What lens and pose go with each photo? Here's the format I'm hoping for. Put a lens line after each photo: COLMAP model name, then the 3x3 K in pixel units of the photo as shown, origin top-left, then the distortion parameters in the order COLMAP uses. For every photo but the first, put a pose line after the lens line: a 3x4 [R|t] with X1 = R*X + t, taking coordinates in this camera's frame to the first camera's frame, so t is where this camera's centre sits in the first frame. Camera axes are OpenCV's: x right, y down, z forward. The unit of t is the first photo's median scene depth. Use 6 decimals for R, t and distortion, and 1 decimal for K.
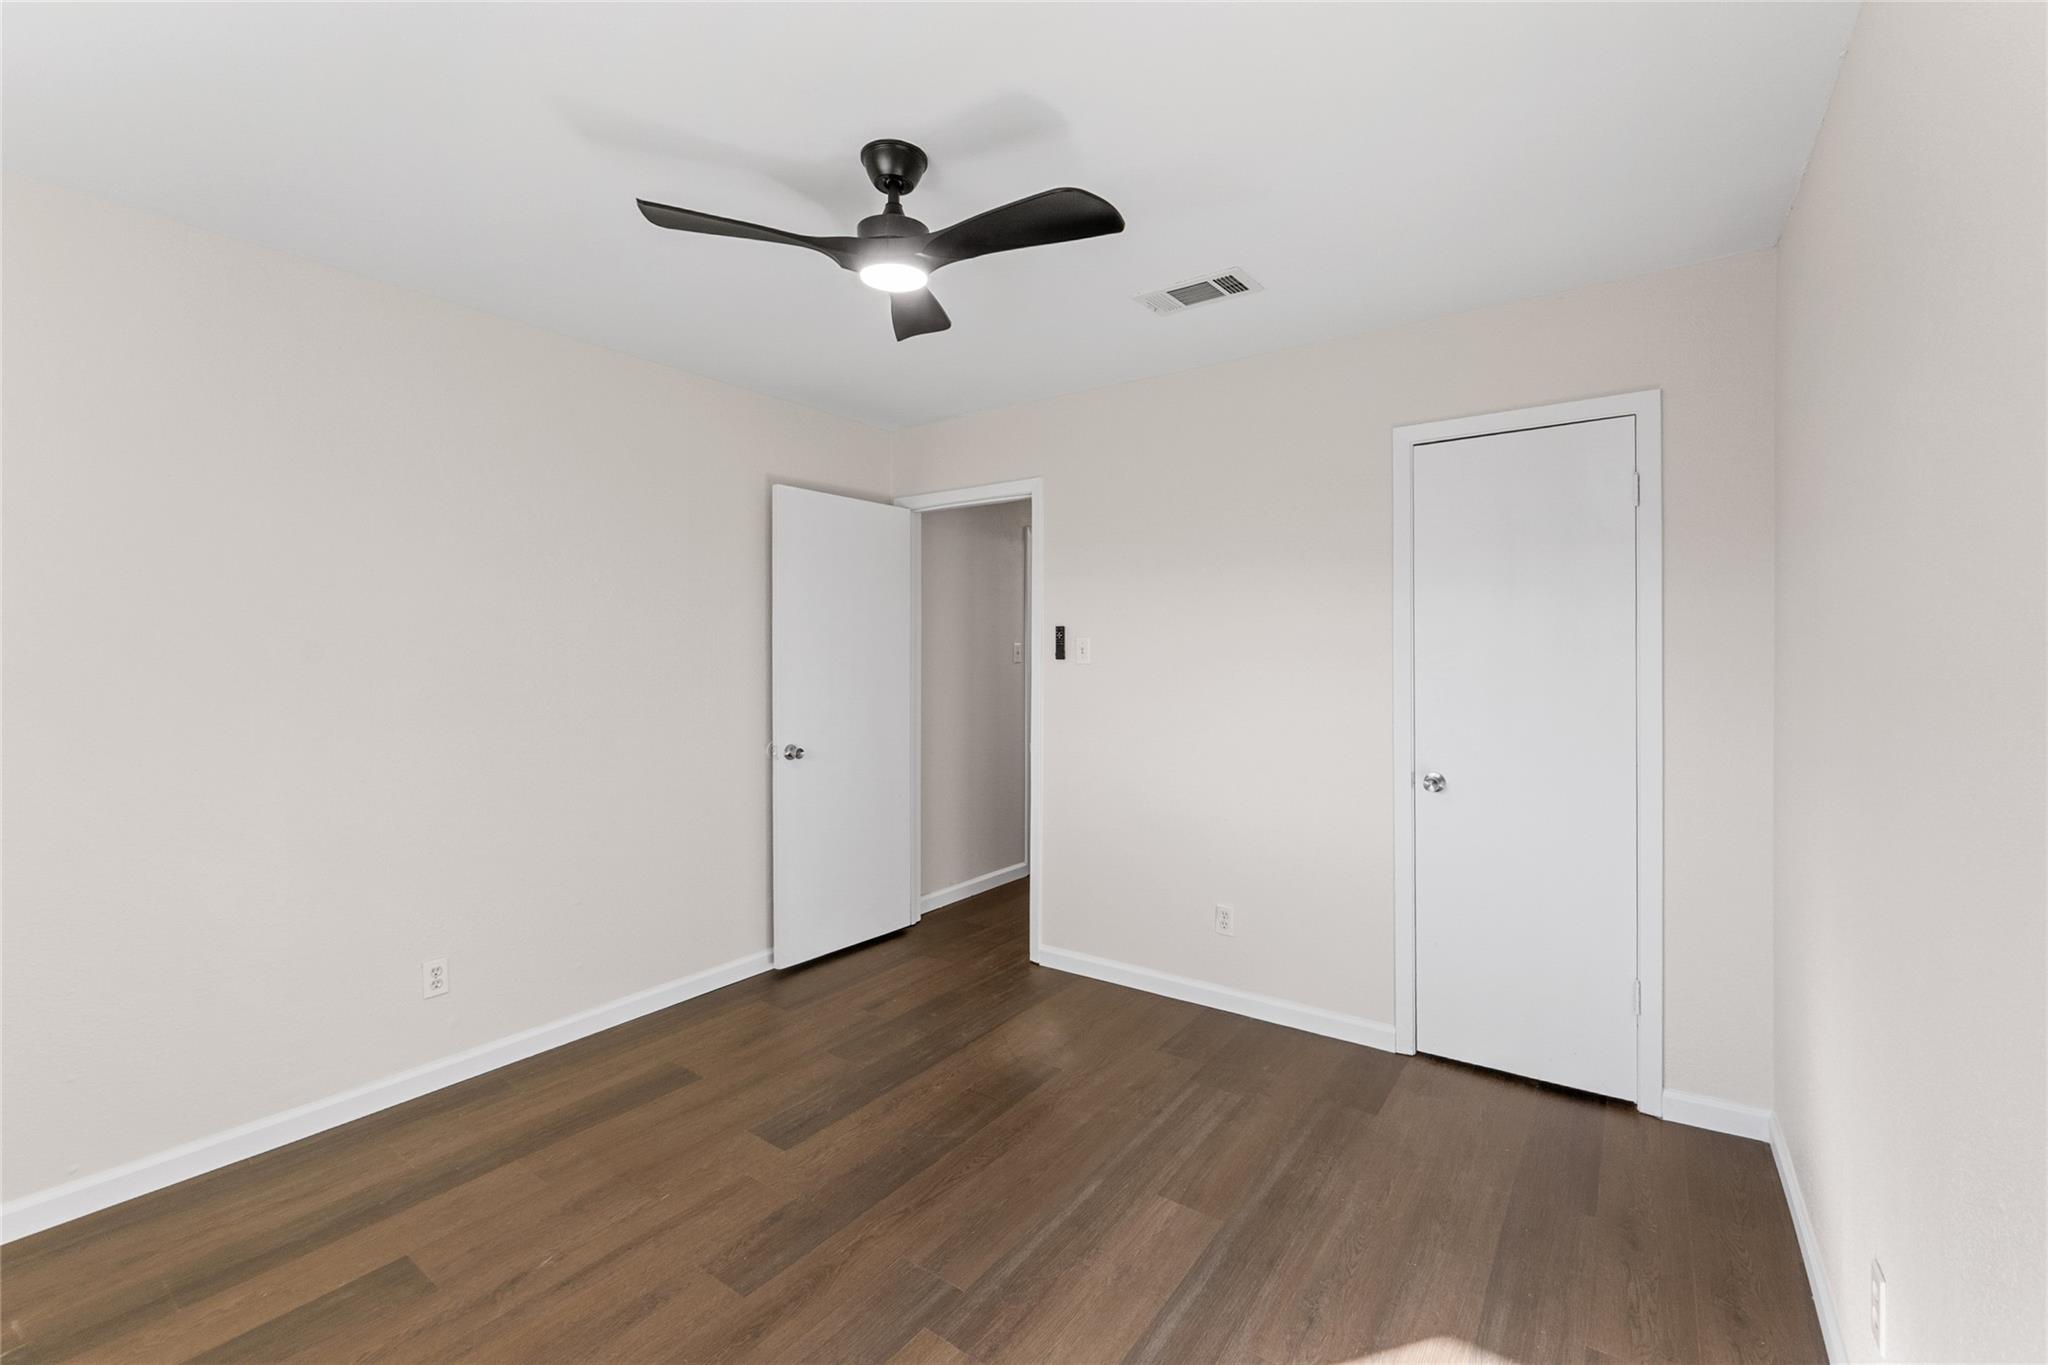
lens RADIAL K [[866.4, 0, 1016.3], [0, 866.4, 662.9], [0, 0, 1]] dist [-0.009040, -0.000078]
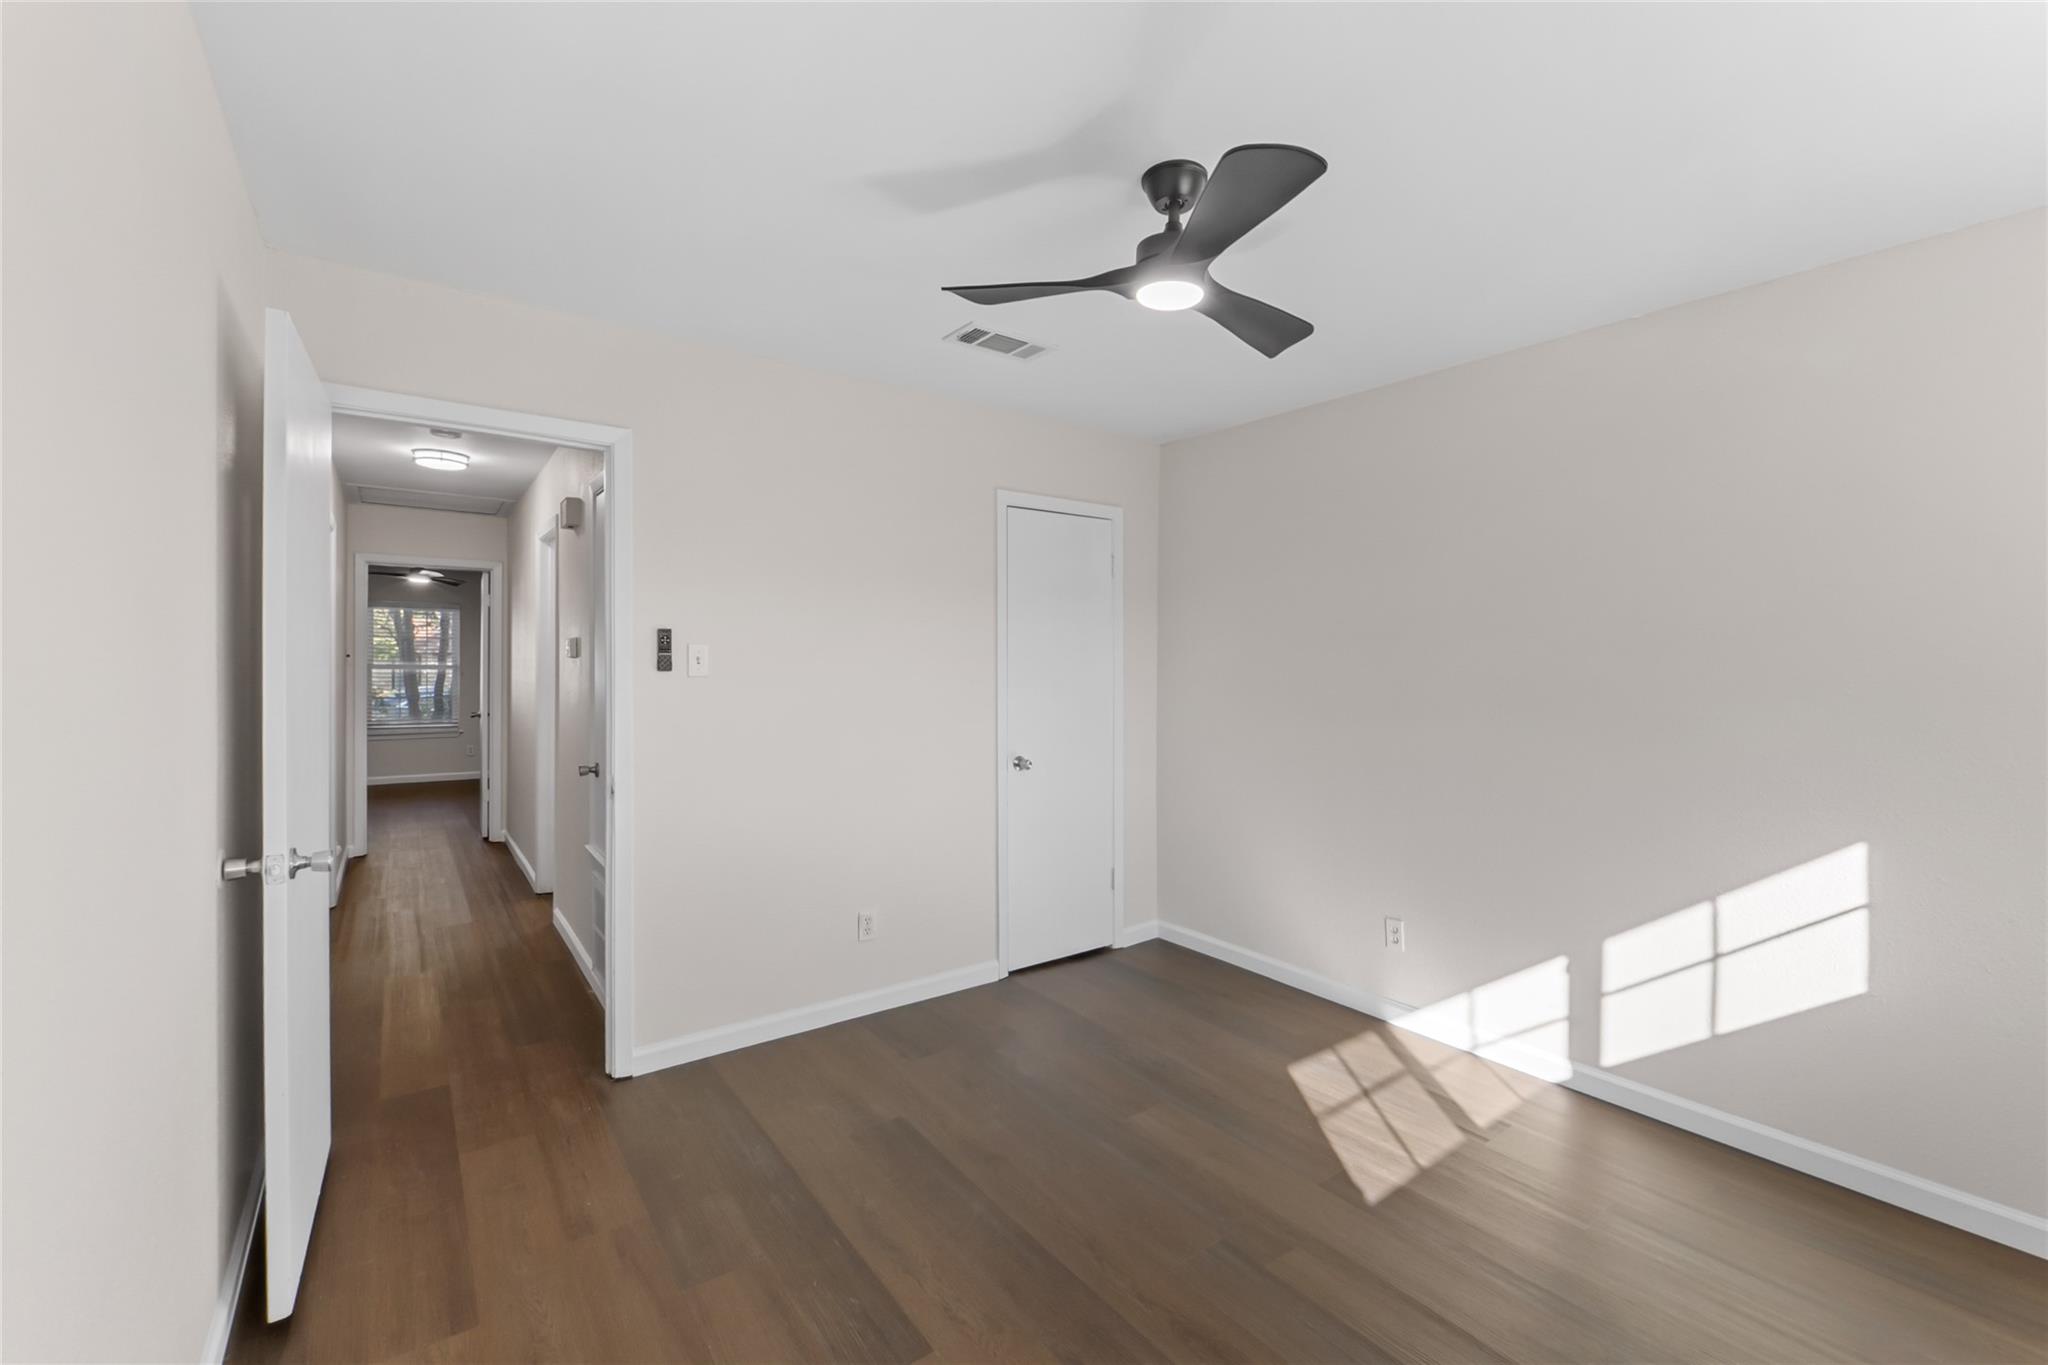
lens RADIAL K [[865.6, 0, 1037.7], [0, 865.6, 667.4], [0, 0, 1]] dist [-0.007883, 0.000055]
pose [[0.290049, -0.002611, 0.957008, -0.764140], [0.001525, 0.999996, 0.002266, -0.011918], [-0.957011, 0.000802, 0.290052, 0.573881]]
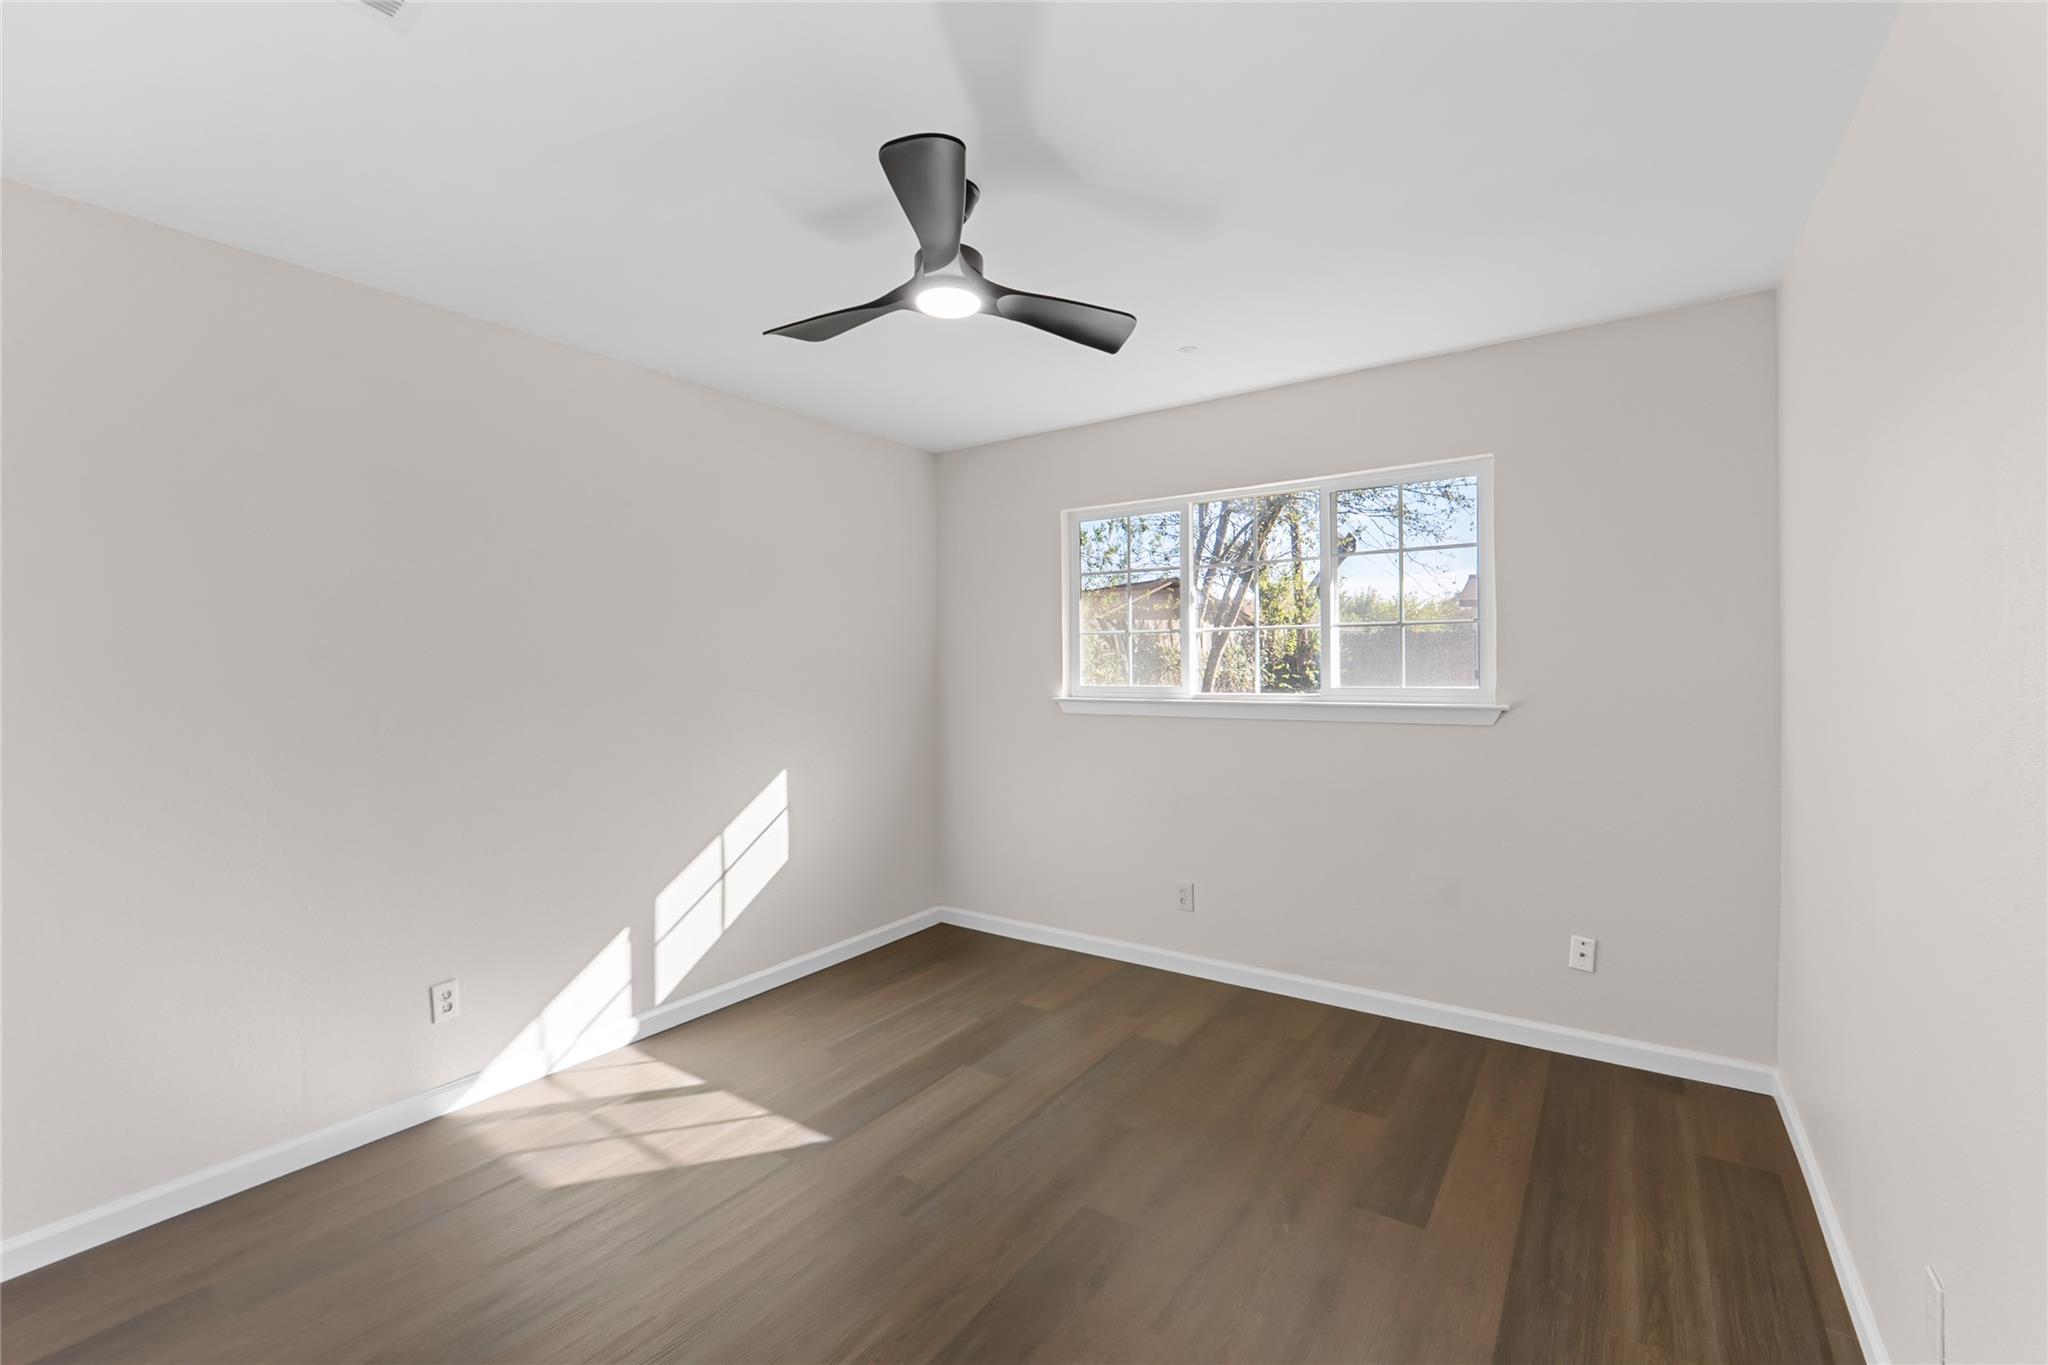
lens RADIAL K [[865.6, 0, 1037.7], [0, 865.6, 667.4], [0, 0, 1]] dist [-0.007883, 0.000055]
pose [[-0.999209, 0.008278, -0.038883, -0.133327], [0.008047, 0.999949, 0.006095, -0.005962], [0.038932, 0.005777, -0.999225, 1.366783]]
